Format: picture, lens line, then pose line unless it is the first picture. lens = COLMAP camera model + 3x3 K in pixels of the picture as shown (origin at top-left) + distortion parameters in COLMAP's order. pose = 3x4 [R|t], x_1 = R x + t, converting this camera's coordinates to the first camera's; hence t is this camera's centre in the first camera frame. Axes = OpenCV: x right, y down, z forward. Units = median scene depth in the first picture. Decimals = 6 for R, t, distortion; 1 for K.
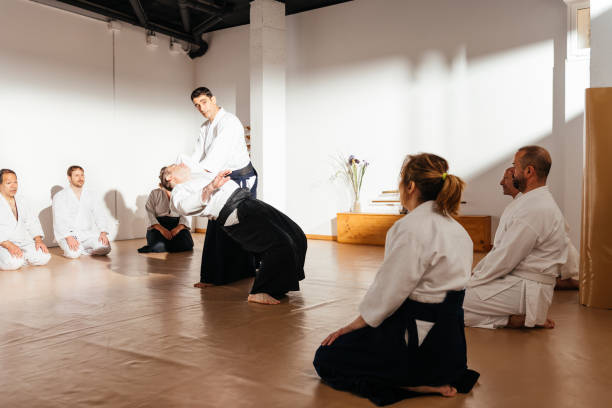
lens RADIAL K [[565.1, 0, 245.8], [0, 565.1, 203.3], [0, 0, 1]] dist [0.062539, 0.005665]
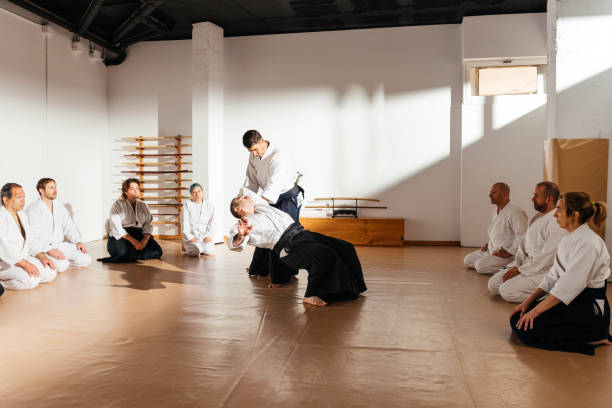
lens RADIAL K [[565.1, 0, 245.8], [0, 565.1, 203.3], [0, 0, 1]] dist [0.062539, 0.005665]
pose [[0.916460, -0.019329, 0.399659, -0.365543], [0.015321, 0.999795, 0.013222, -0.029417], [-0.399832, -0.005994, 0.916569, -0.026542]]
